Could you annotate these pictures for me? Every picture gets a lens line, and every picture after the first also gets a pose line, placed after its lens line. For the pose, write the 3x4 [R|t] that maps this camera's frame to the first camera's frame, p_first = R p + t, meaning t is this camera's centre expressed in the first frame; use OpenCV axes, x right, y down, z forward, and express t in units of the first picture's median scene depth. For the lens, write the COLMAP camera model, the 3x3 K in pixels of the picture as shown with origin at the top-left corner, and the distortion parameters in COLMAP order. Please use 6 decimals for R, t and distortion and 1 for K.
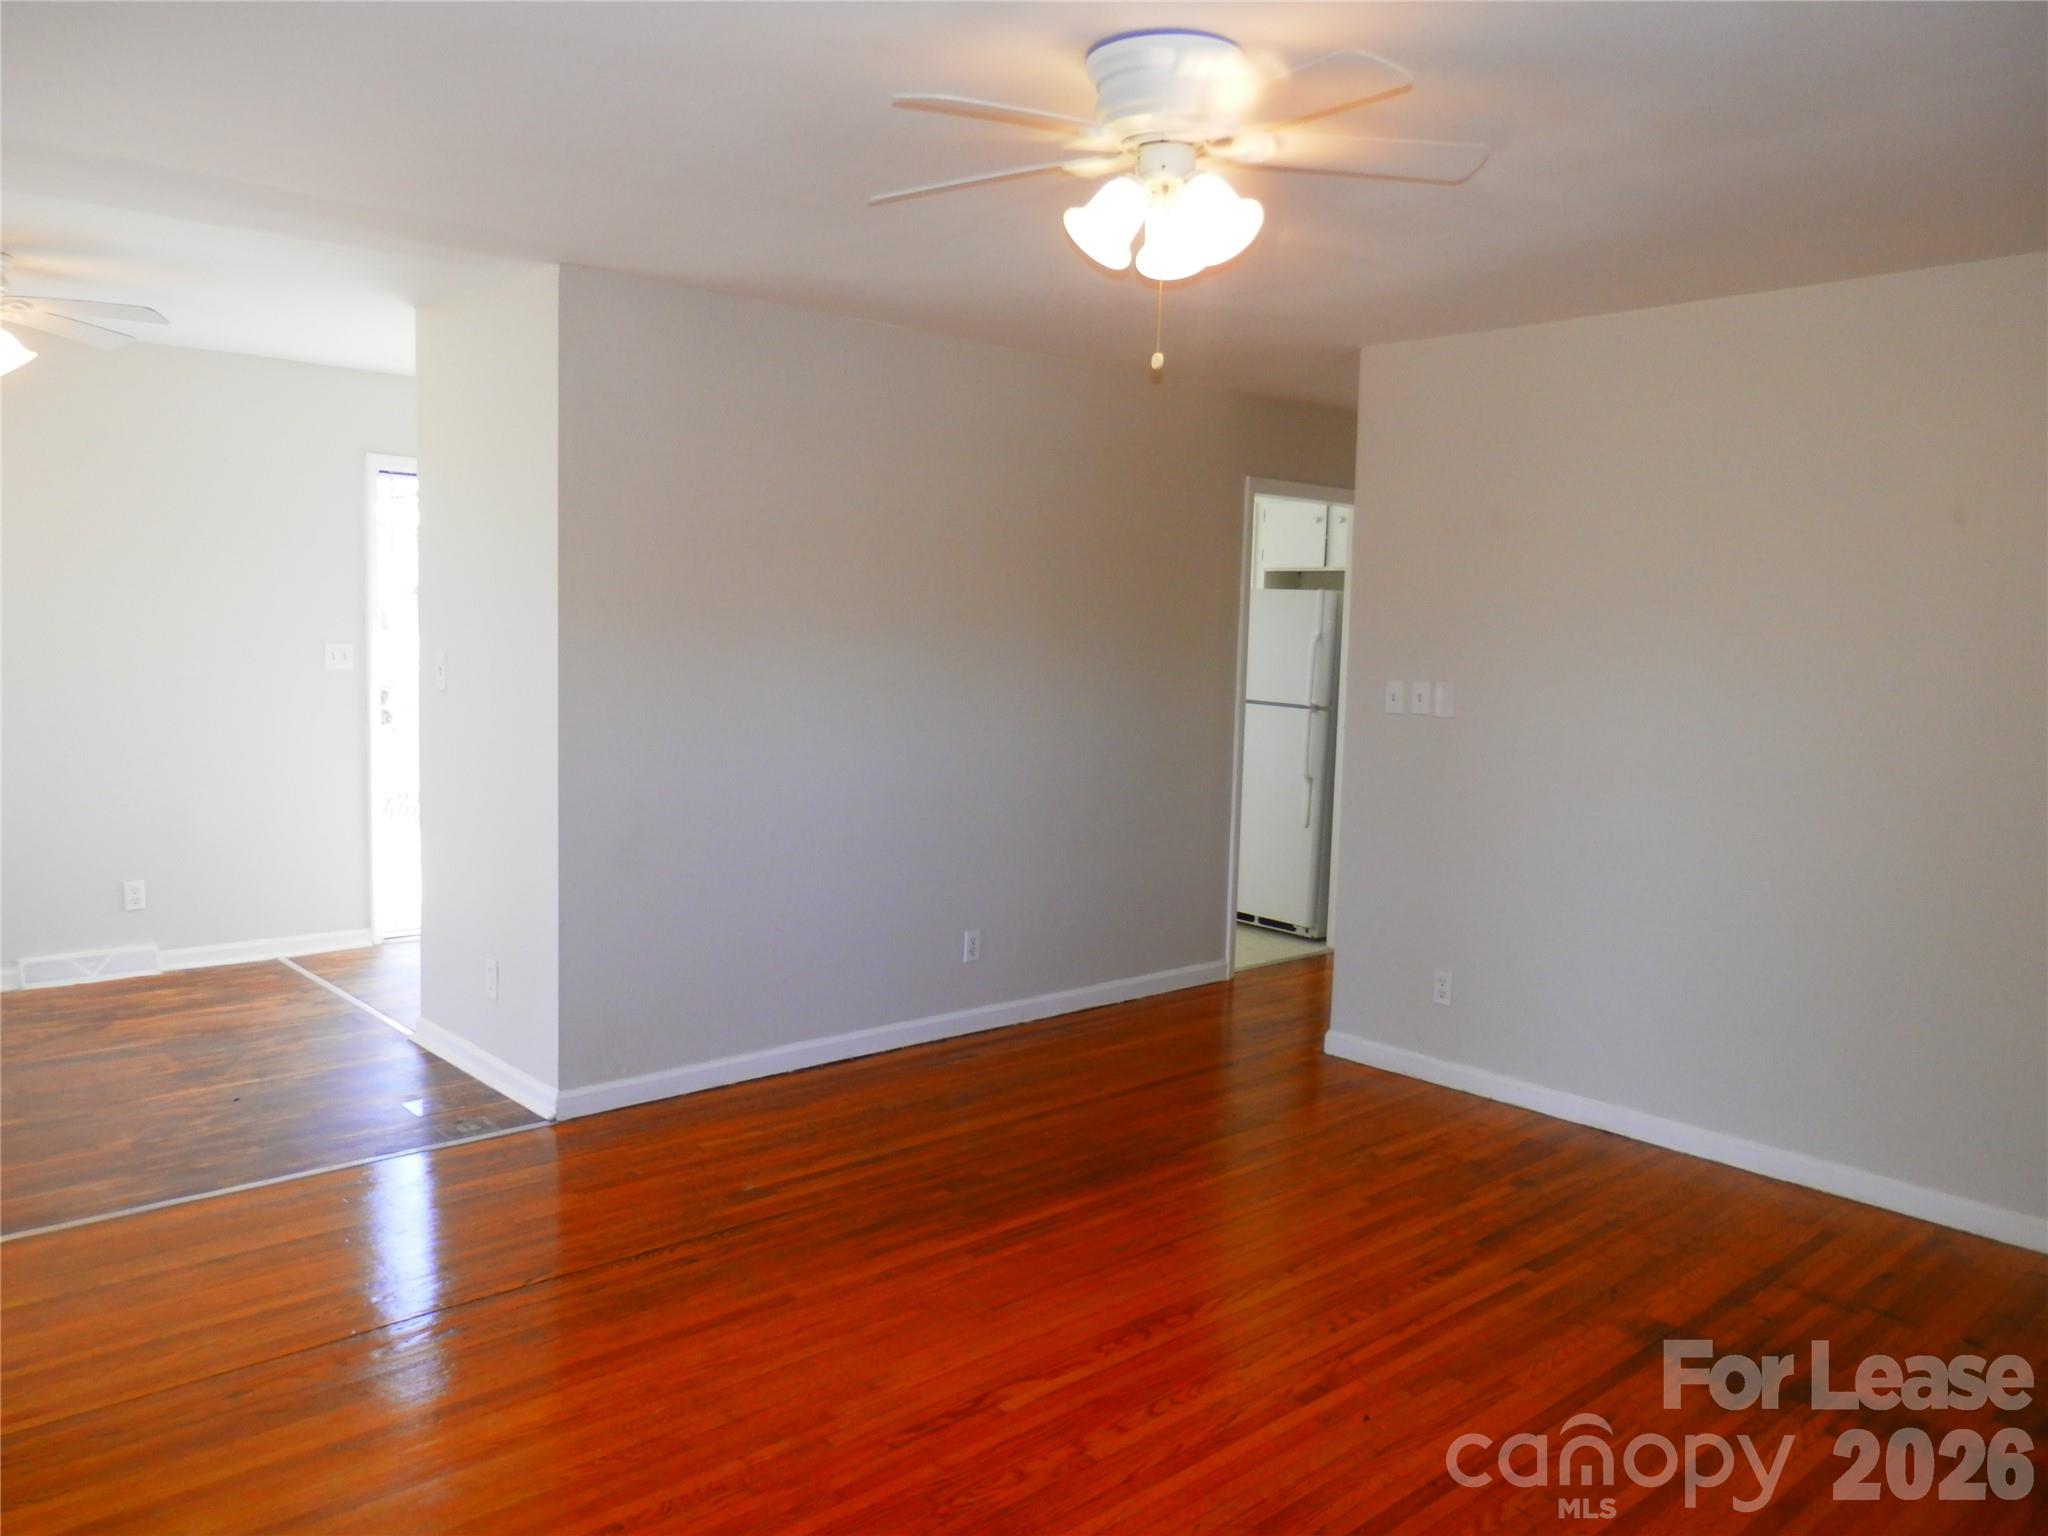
lens RADIAL K [[1522.7, 0, 1029.8], [0, 1522.7, 771.6], [0, 0, 1]] dist [0.001533, -0.006180]
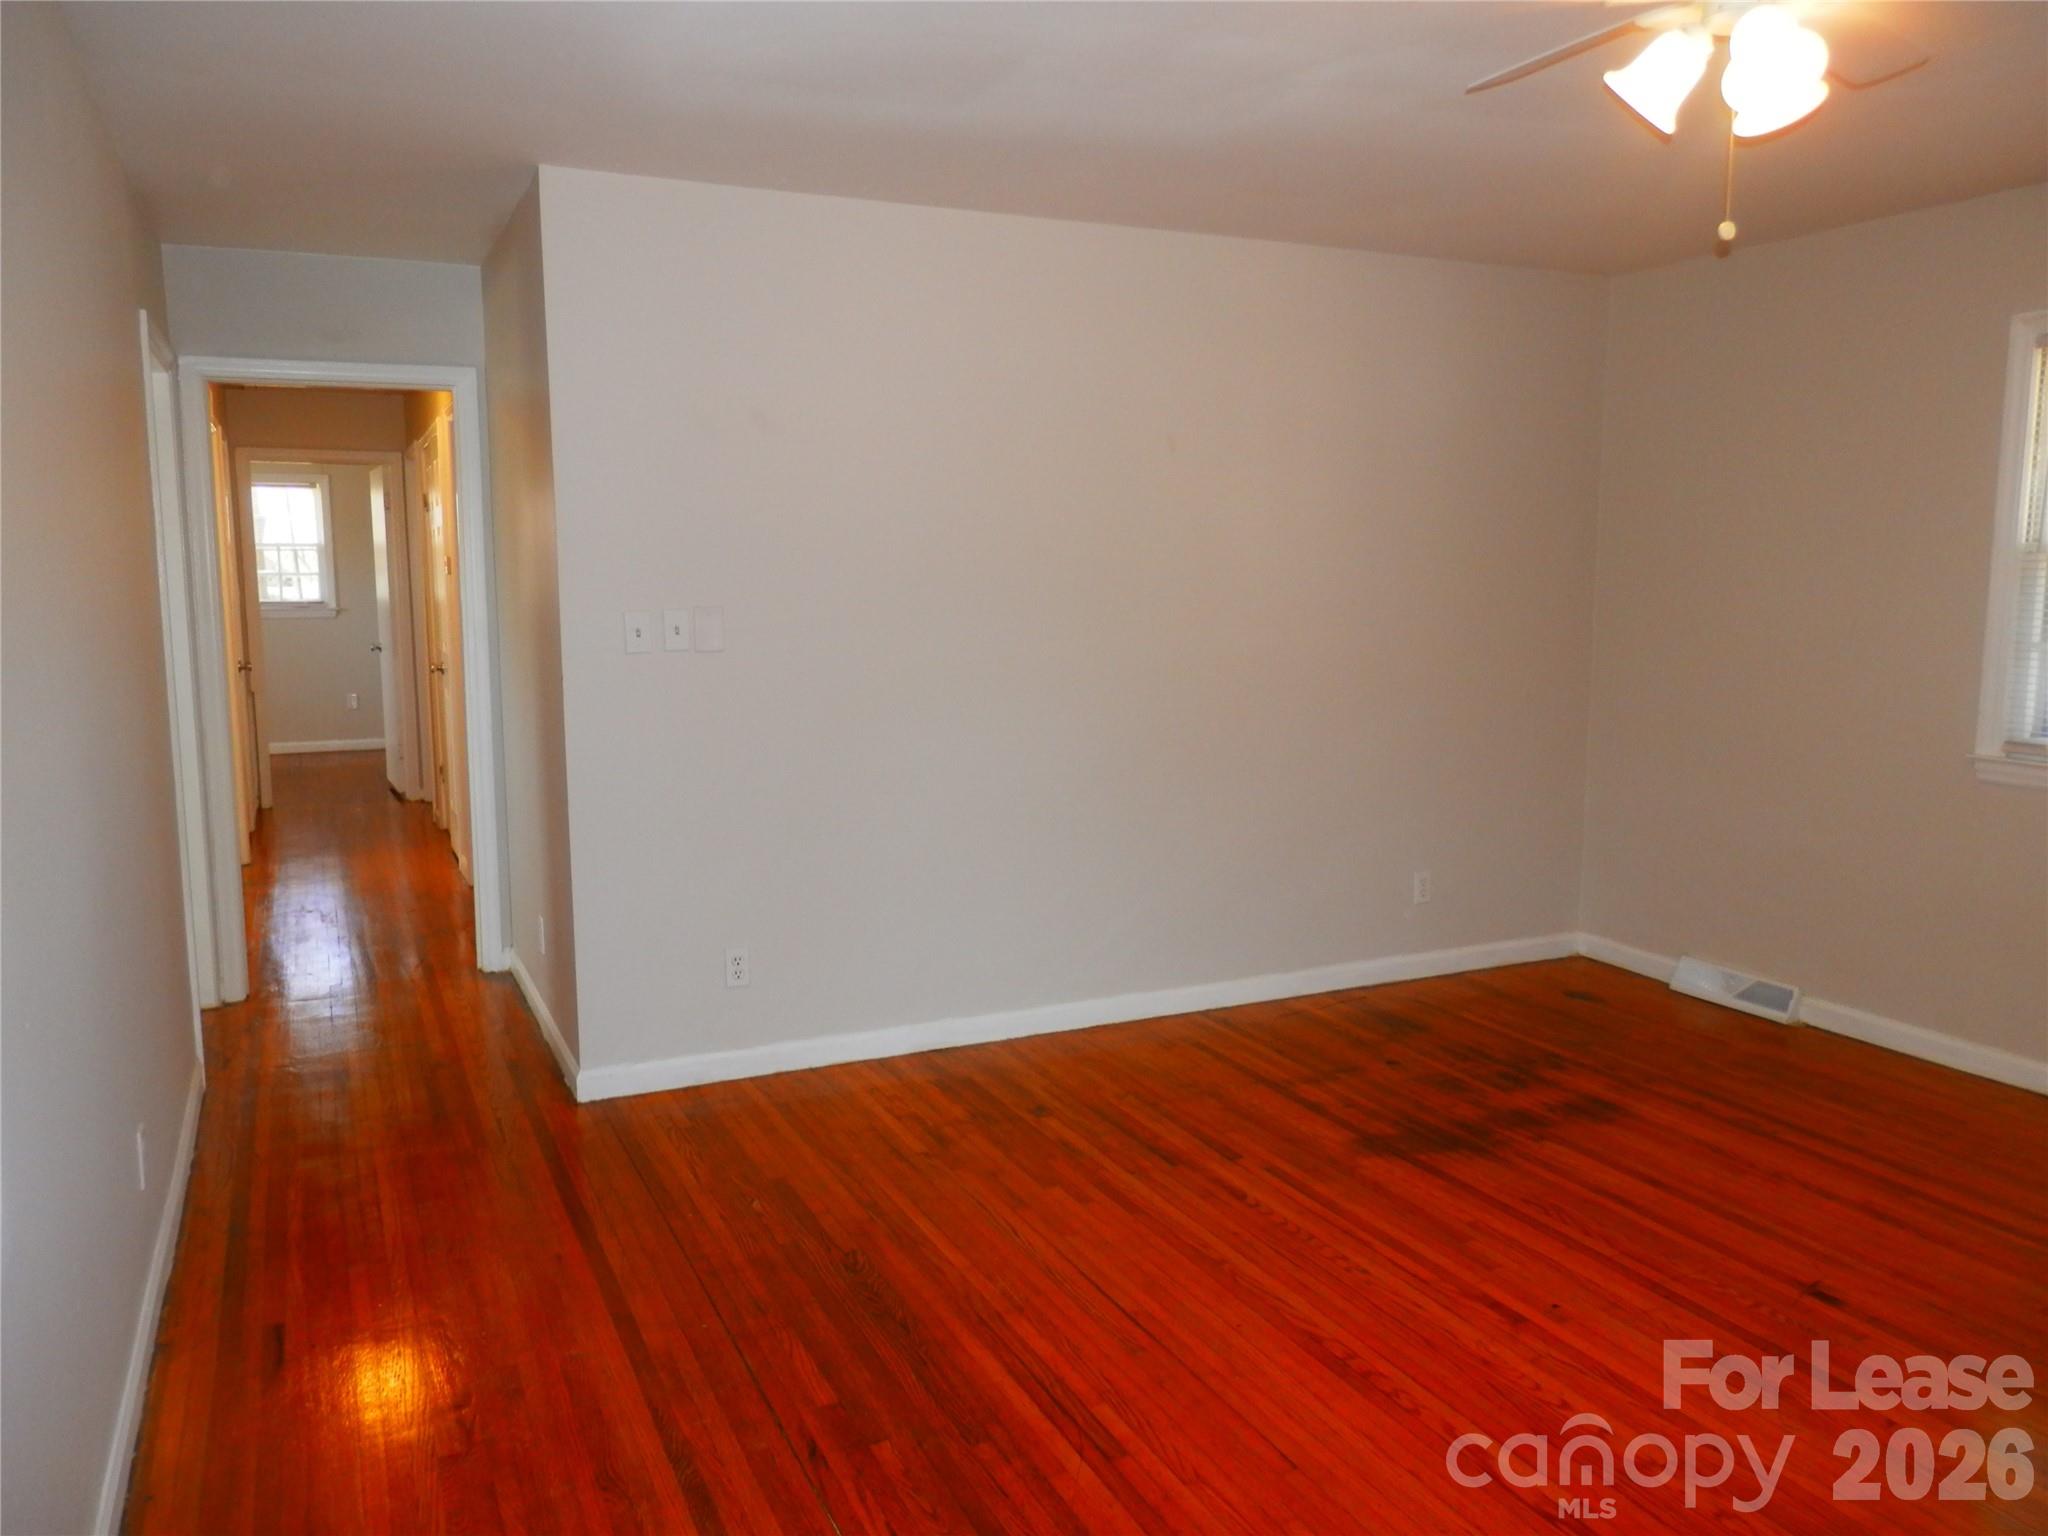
lens RADIAL K [[1522.7, 0, 1027.9], [0, 1522.7, 761.4], [0, 0, 1]] dist [0.001533, -0.006180]
pose [[0.280910, -0.147413, 0.948345, -0.543486], [0.102084, 0.987117, 0.123201, -0.067975], [-0.954290, 0.062202, 0.292339, 0.679100]]
